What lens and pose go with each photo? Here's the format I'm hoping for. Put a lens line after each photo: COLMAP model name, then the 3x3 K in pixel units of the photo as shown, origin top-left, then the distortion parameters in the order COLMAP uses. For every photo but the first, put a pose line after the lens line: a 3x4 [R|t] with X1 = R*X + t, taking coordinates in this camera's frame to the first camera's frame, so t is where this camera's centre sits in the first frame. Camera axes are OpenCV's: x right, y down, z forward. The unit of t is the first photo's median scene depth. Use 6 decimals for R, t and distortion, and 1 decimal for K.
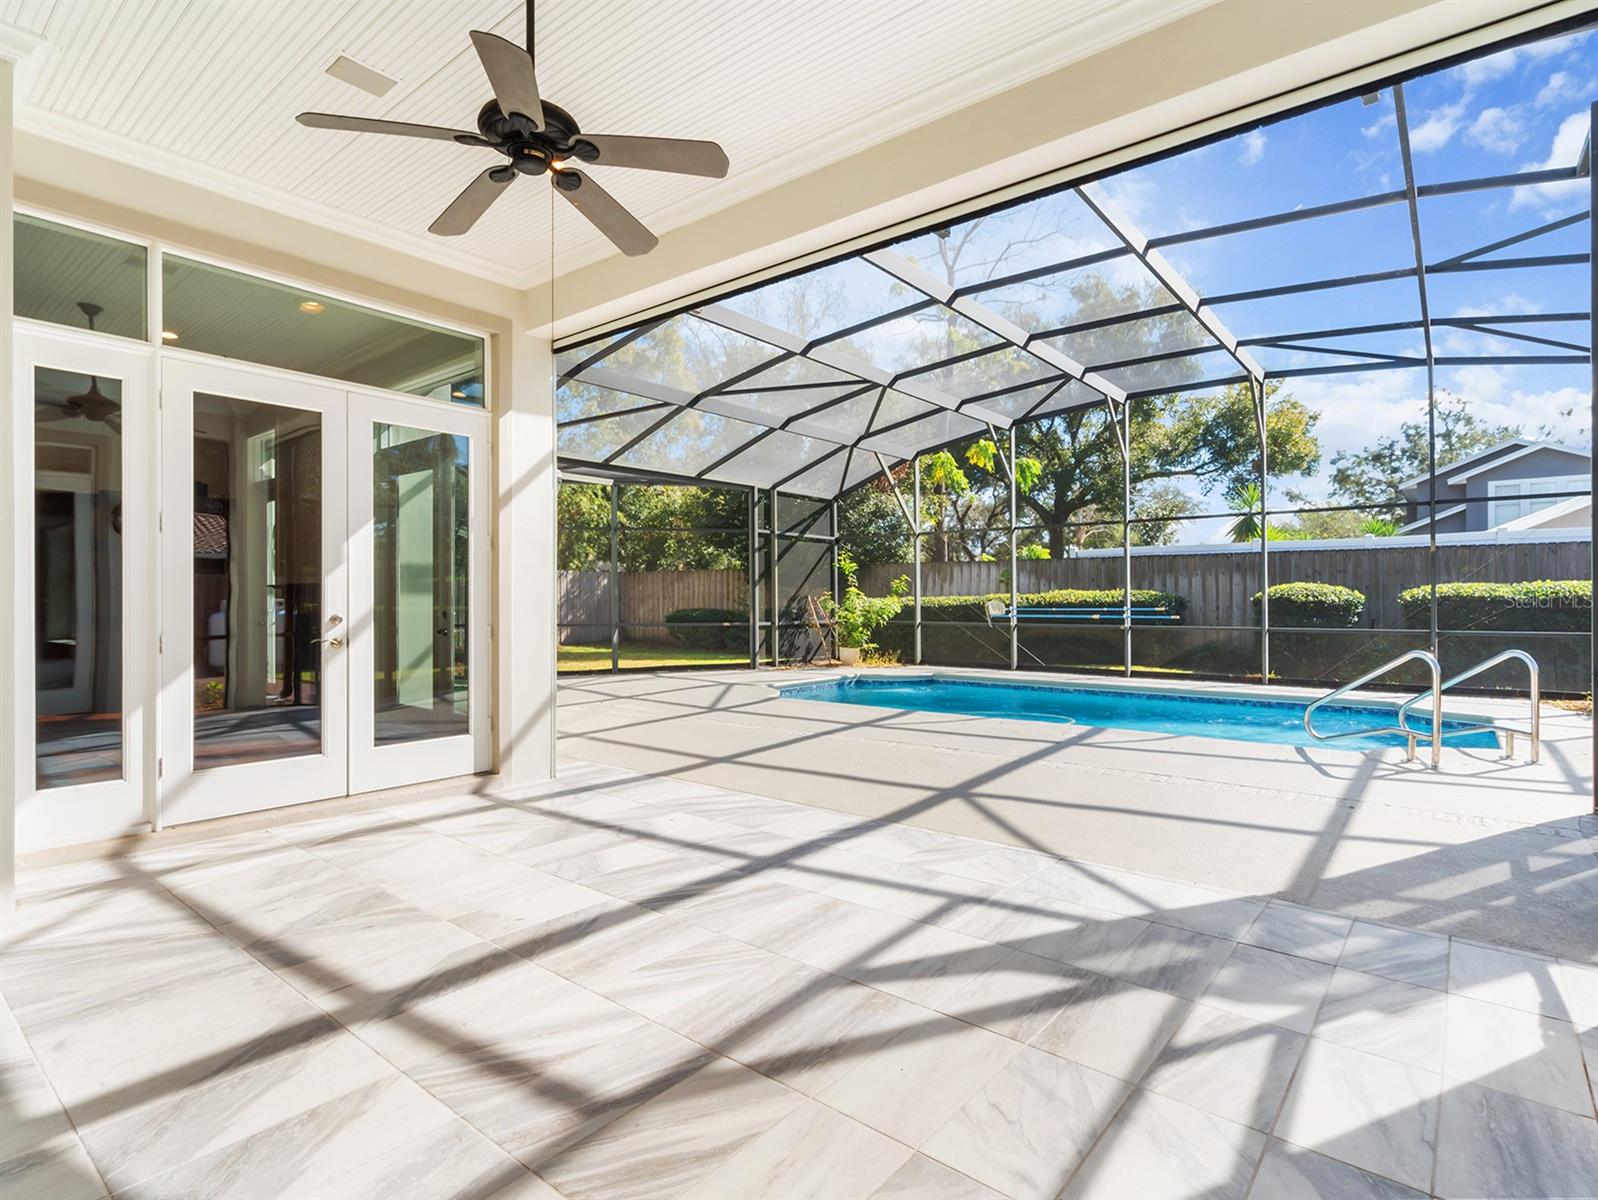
lens RADIAL K [[822.7, 0, 795.9], [0, 822.7, 598.9], [0, 0, 1]] dist [-0.003710, 0.000447]
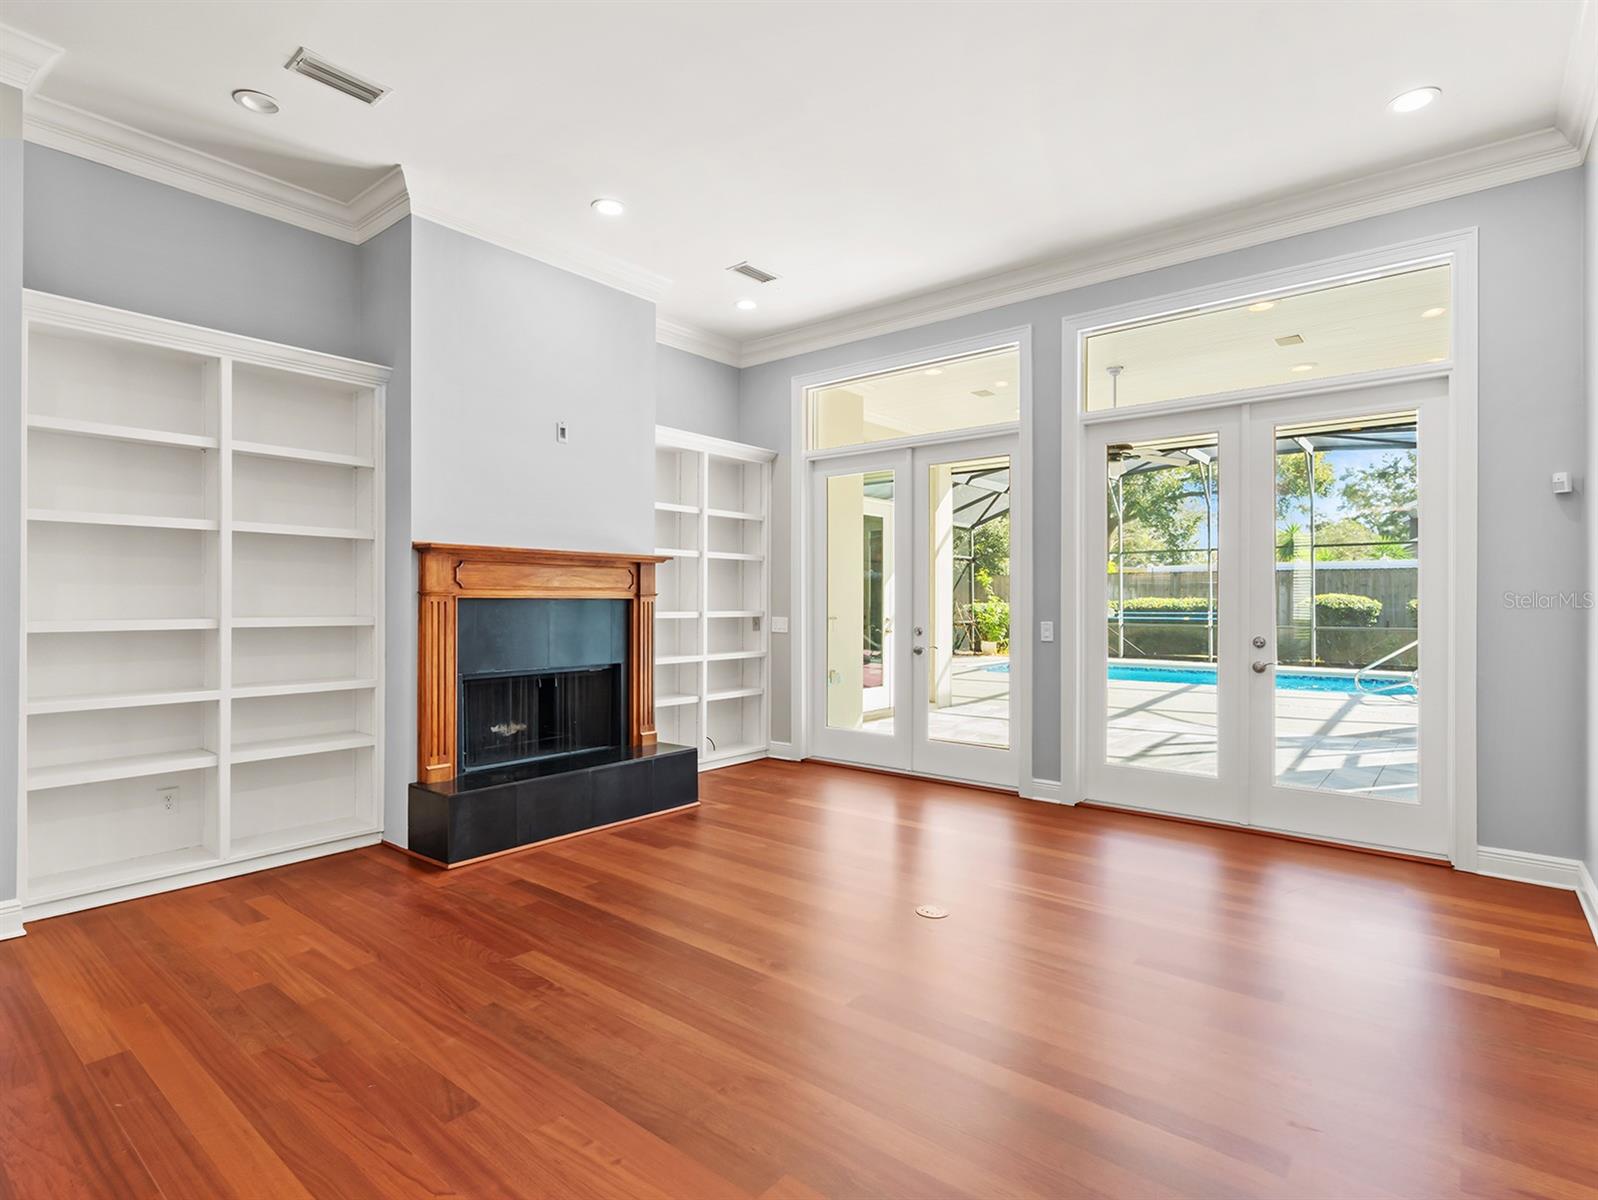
lens RADIAL K [[822.7, 0, 802.4], [0, 822.7, 599.4], [0, 0, 1]] dist [-0.003710, 0.000447]
pose [[0.999986, 0.002386, 0.004795, -0.254248], [-0.002381, 0.999997, -0.000922, -0.006771], [-0.004797, 0.000911, 0.999988, -0.331076]]
